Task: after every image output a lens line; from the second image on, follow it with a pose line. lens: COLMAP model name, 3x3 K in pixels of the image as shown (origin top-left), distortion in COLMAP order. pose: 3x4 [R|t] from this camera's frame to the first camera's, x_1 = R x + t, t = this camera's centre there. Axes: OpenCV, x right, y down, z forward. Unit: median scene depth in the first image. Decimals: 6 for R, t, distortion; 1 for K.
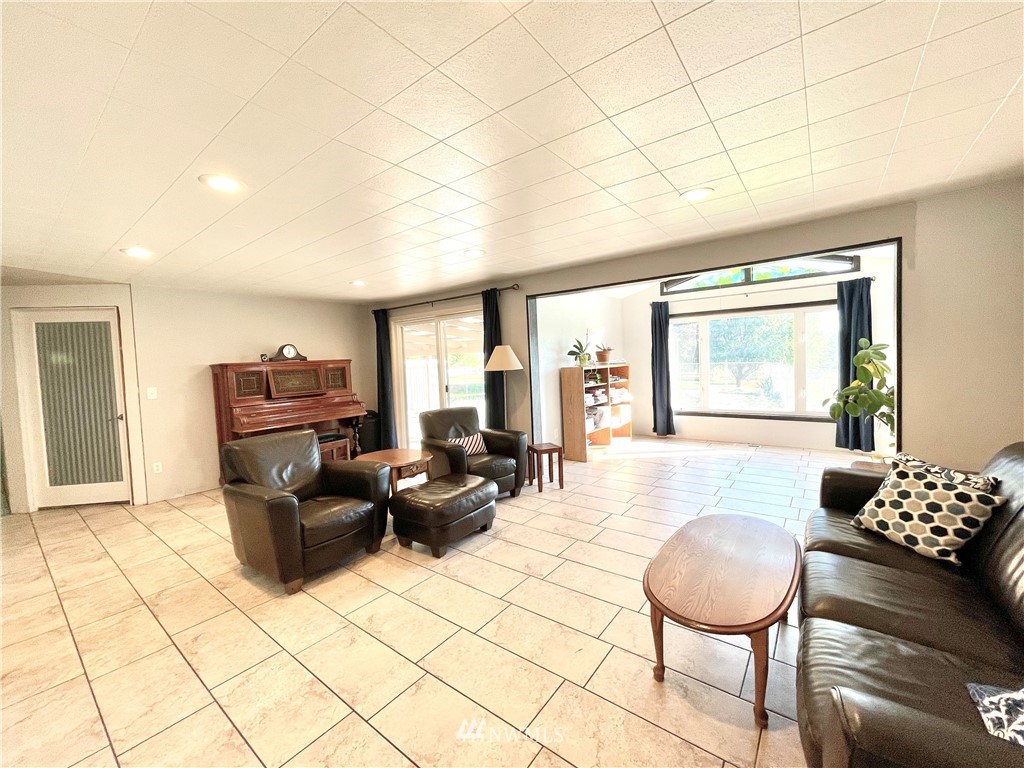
lens RADIAL K [[413.5, 0, 509.4], [0, 413.5, 377.1], [0, 0, 1]] dist [-0.000027, 0.000110]
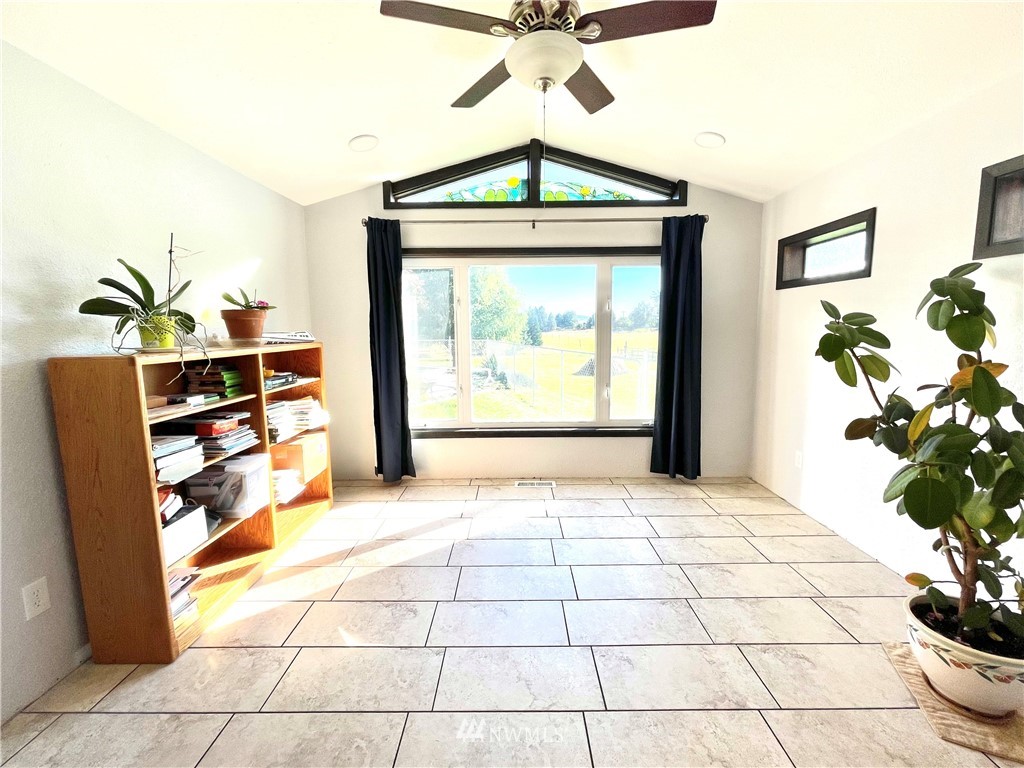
lens RADIAL K [[413.5, 0, 506.2], [0, 413.5, 378.0], [0, 0, 1]] dist [-0.000027, 0.000110]
pose [[0.792310, -0.041888, 0.608680, 0.186255], [0.005783, 0.998111, 0.061160, -0.022694], [-0.610092, -0.044937, 0.791055, 0.554972]]
